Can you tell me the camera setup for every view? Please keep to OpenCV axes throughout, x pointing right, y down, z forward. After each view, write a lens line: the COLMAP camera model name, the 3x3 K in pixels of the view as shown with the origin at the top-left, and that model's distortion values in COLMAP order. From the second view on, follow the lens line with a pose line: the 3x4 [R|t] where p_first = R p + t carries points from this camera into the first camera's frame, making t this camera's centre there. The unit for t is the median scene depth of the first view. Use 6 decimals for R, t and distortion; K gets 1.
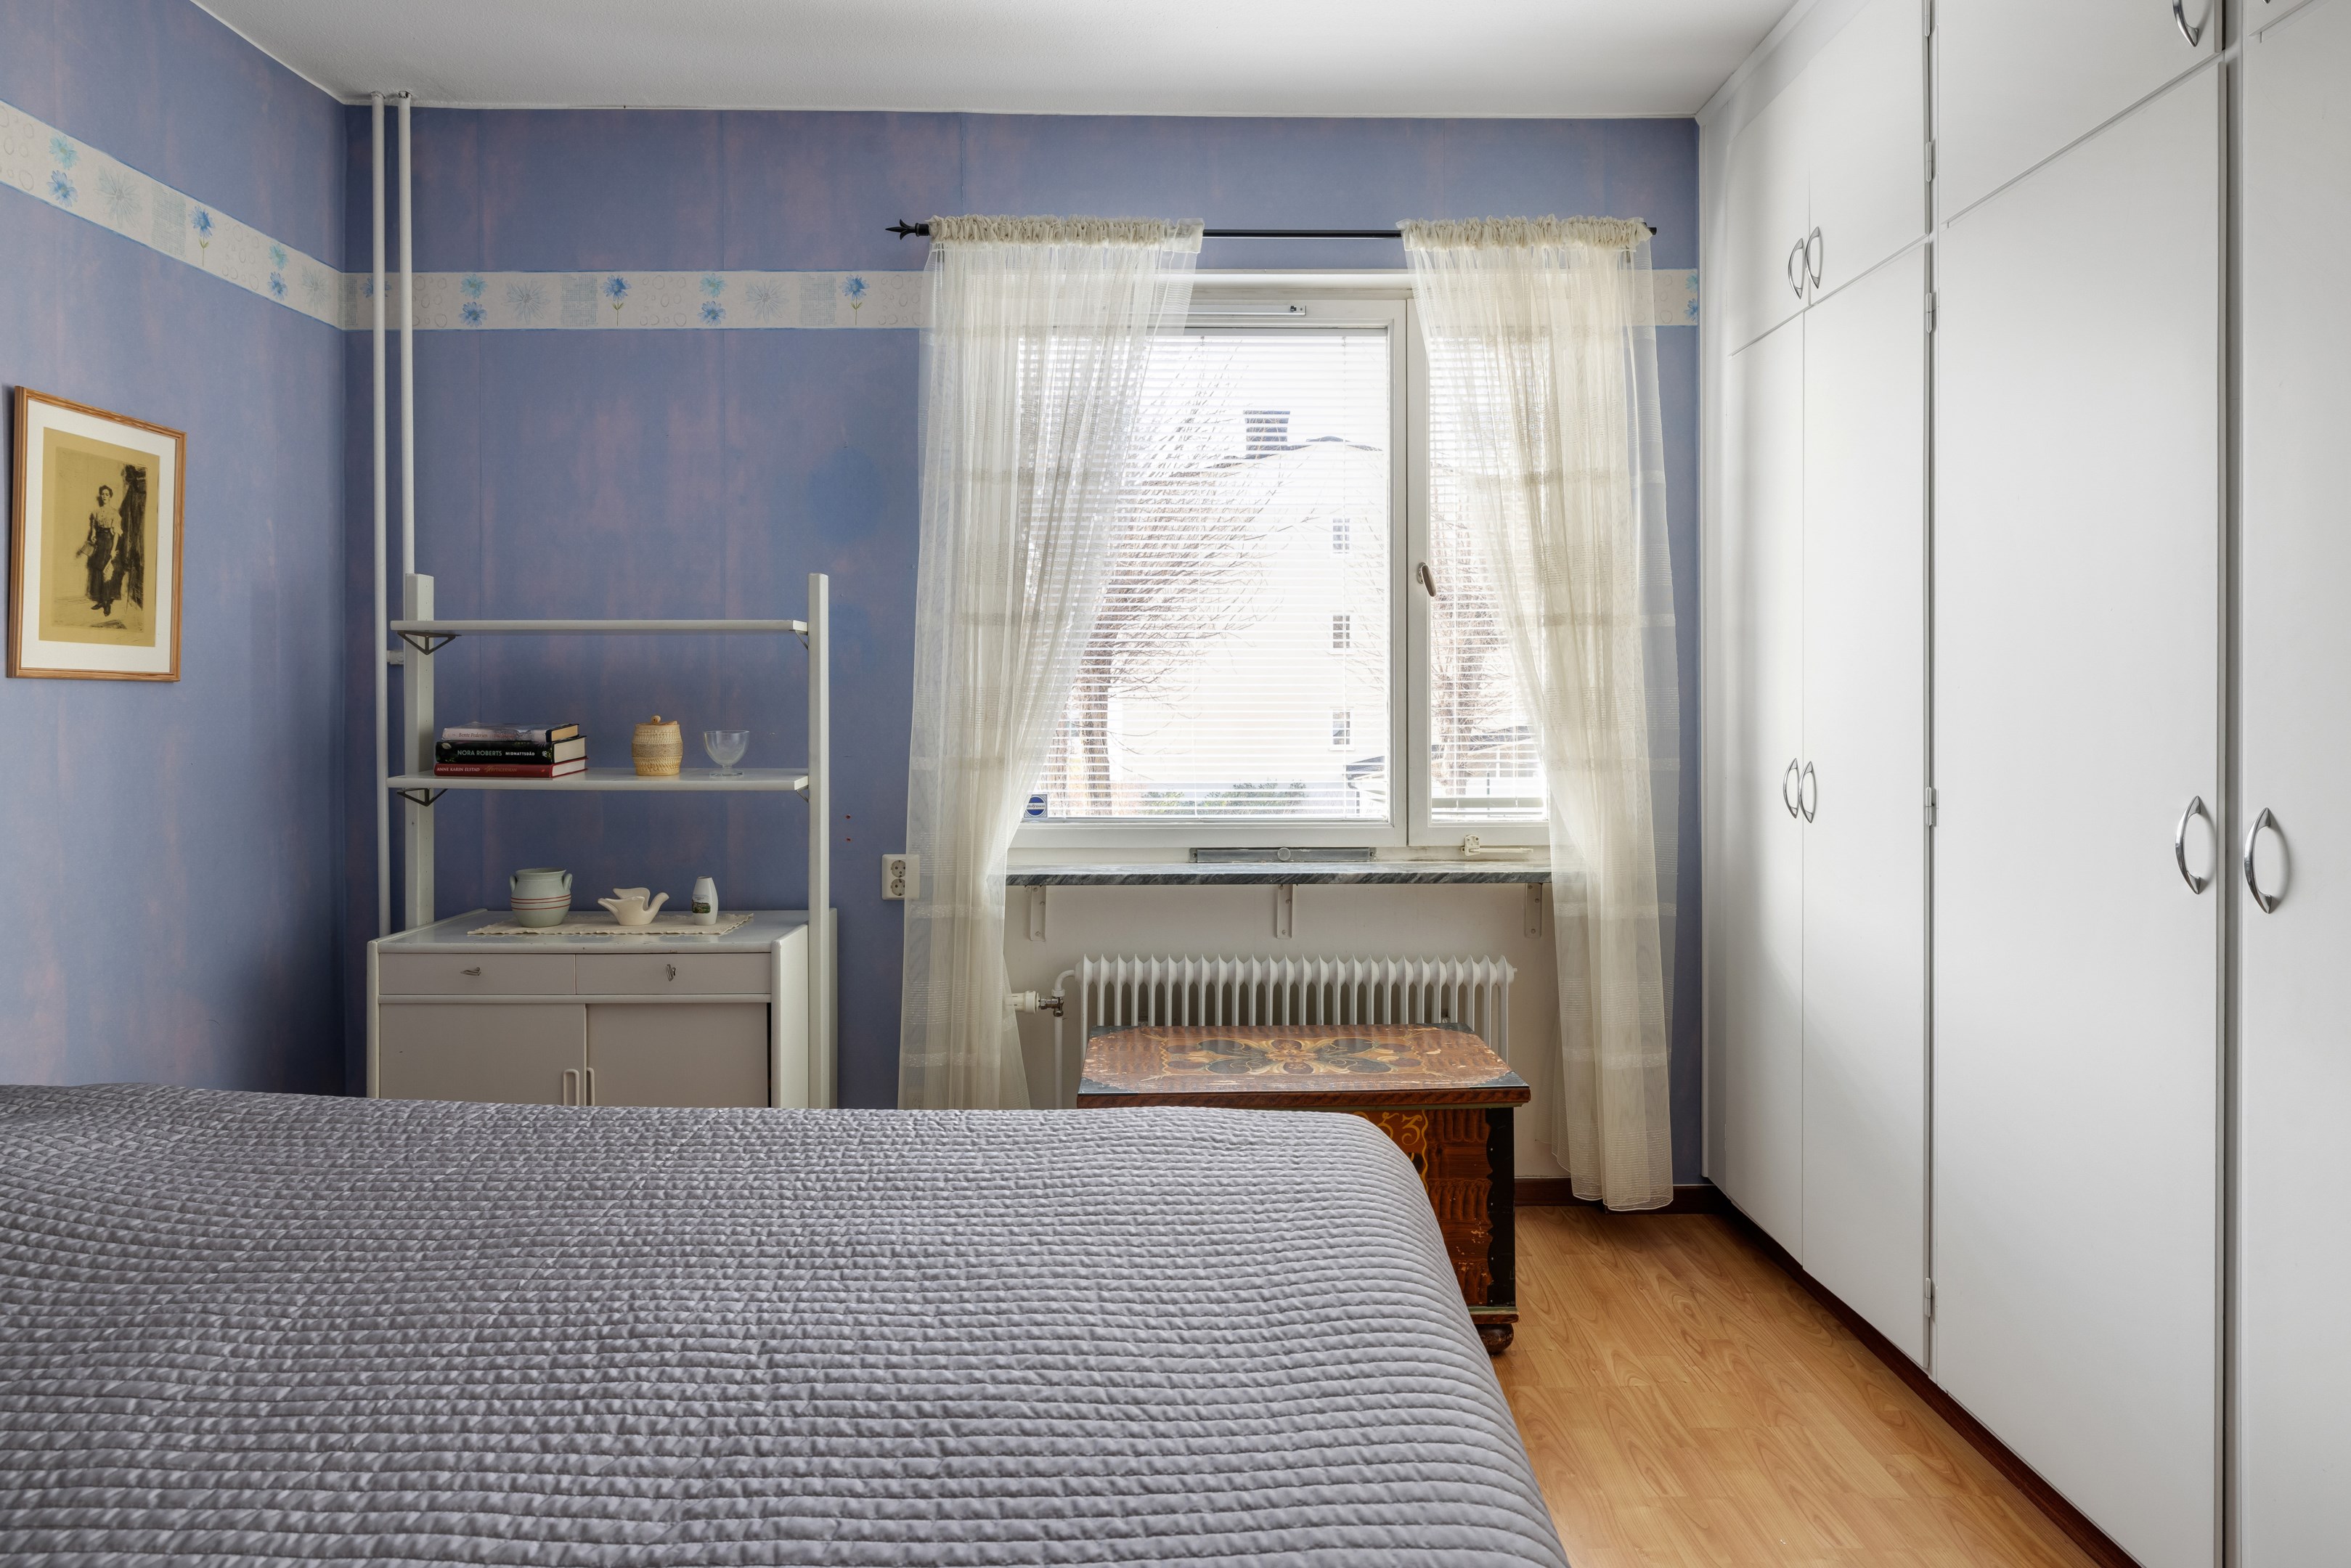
lens RADIAL K [[1338.6, 0, 1206.4], [0, 1338.6, 716.0], [0, 0, 1]] dist [-0.000686, -0.002075]
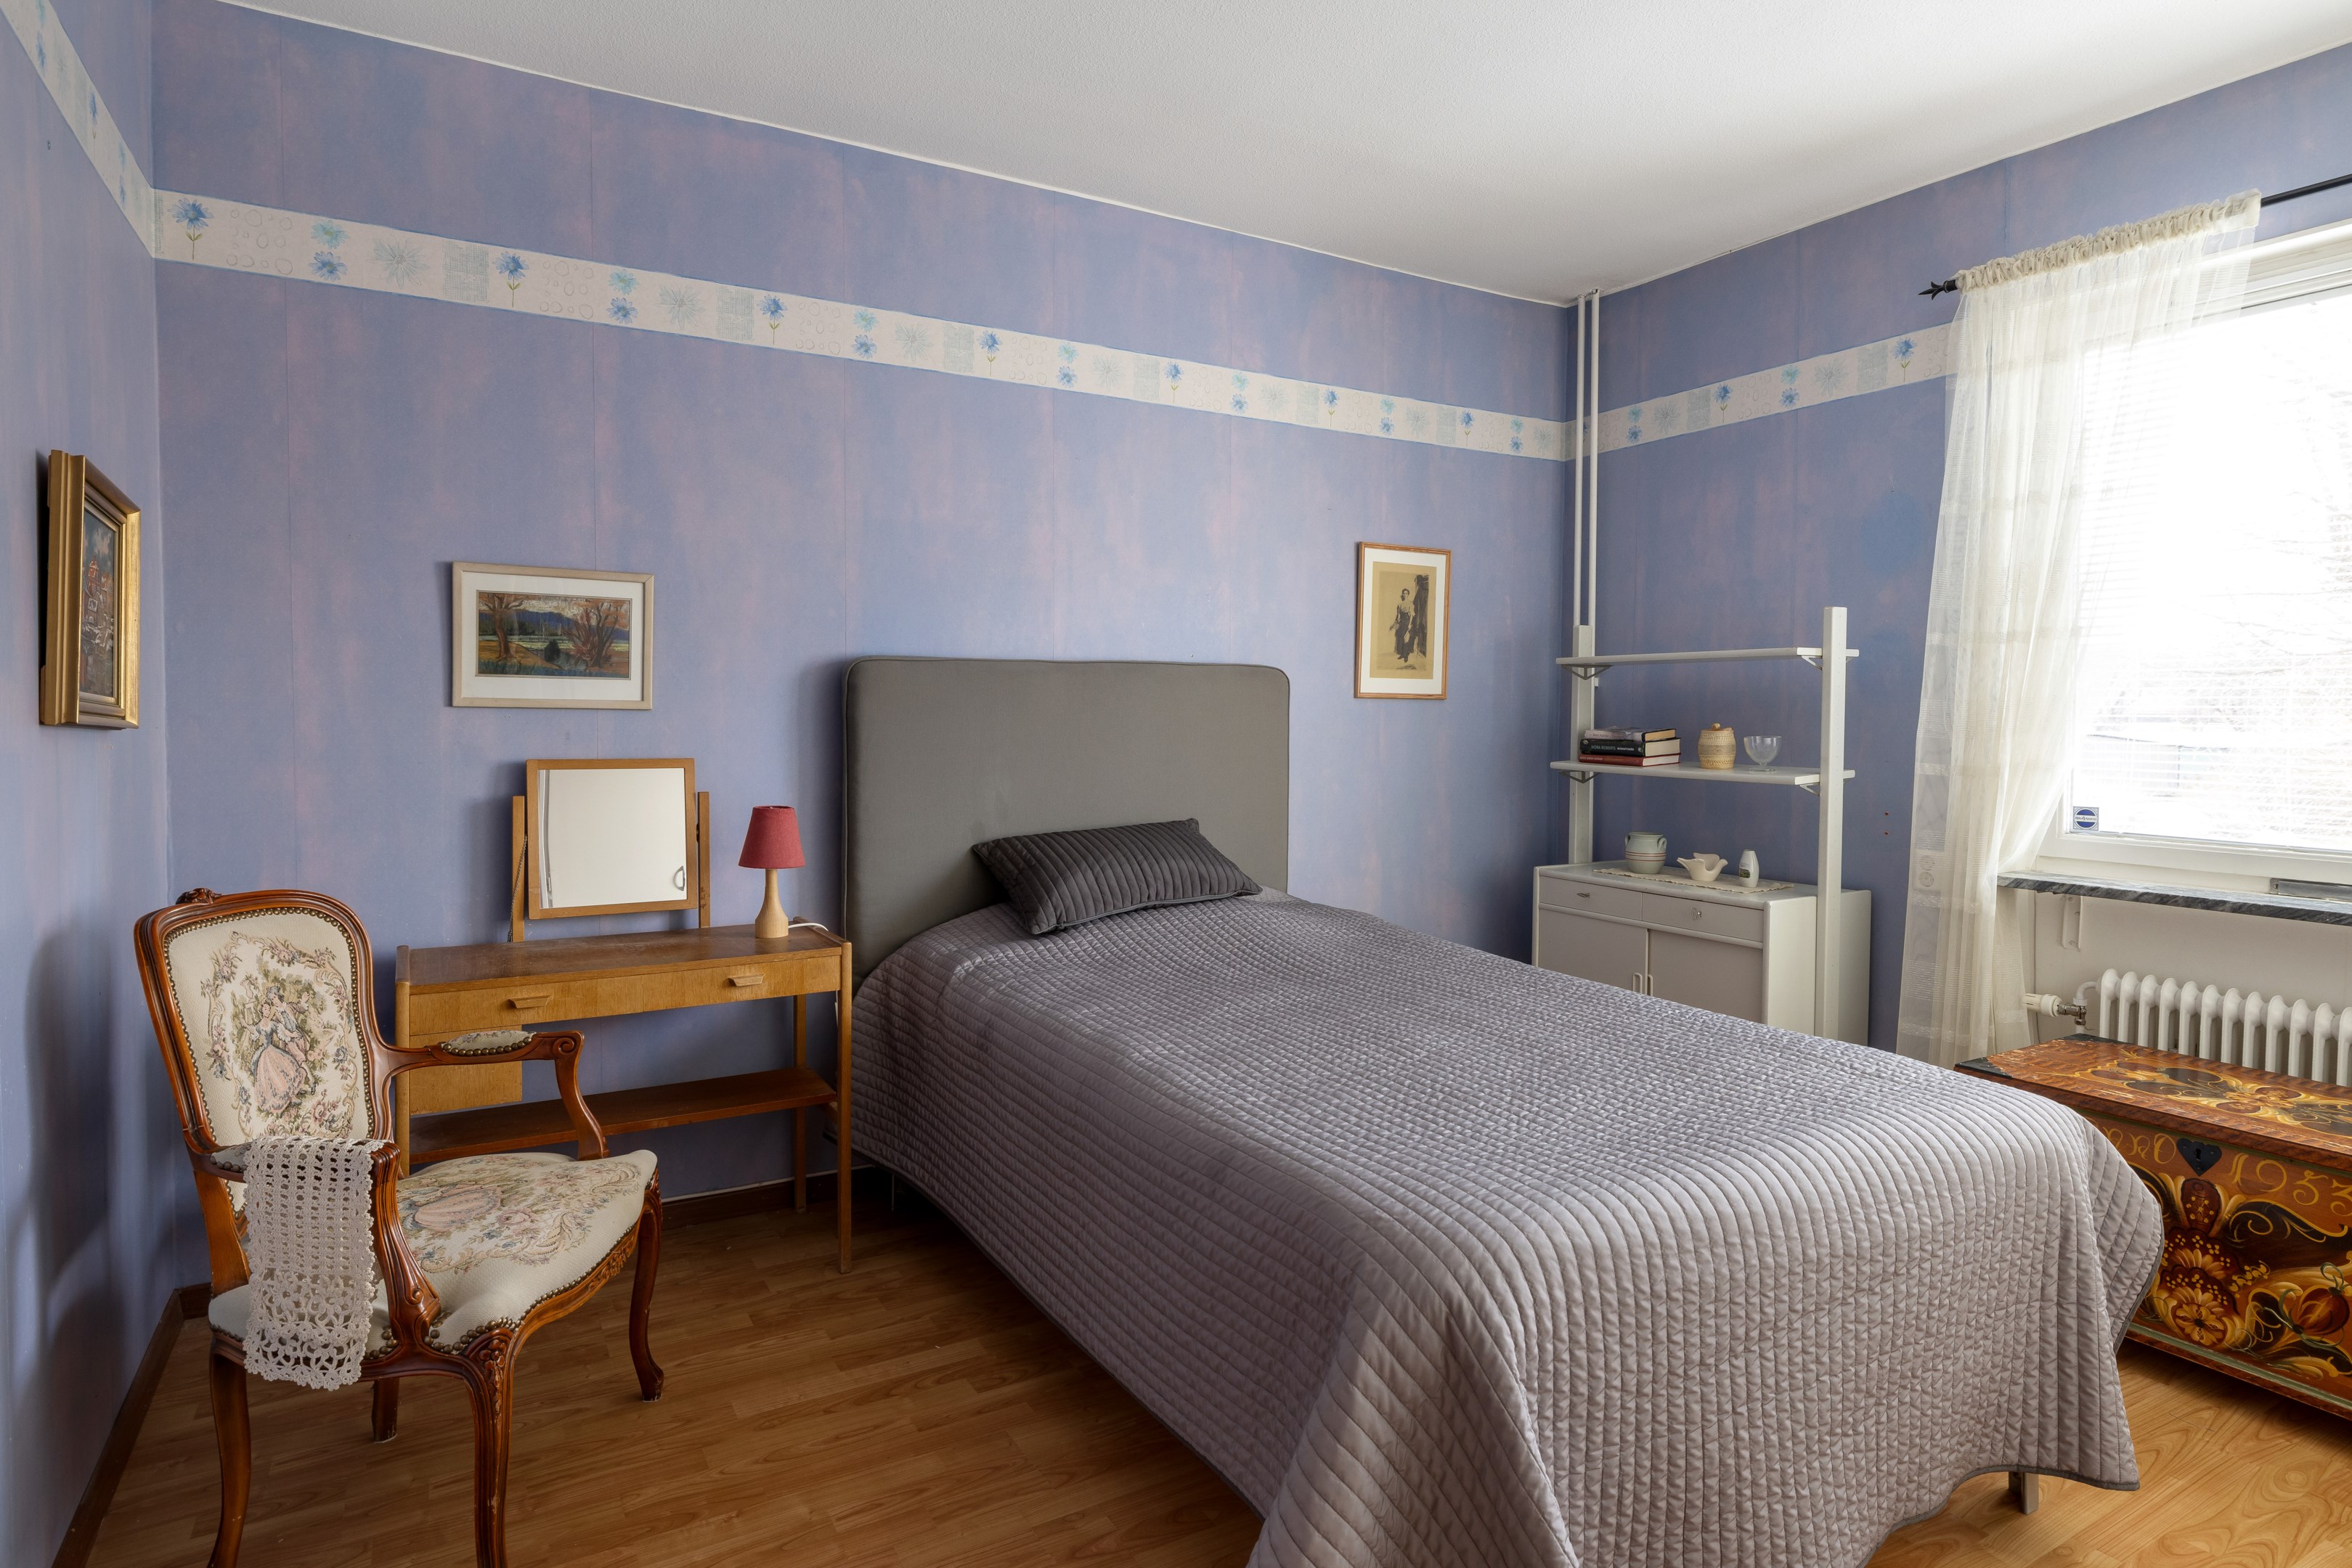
lens RADIAL K [[1283.7, 0, 1176.0], [0, 1283.7, 774.9], [0, 0, 1]] dist [0.001033, -0.000230]
pose [[0.488471, 0.047238, -0.871300, 0.420992], [-0.014823, 0.998839, 0.045843, 0.000197], [0.872454, -0.009477, 0.488604, -0.078574]]
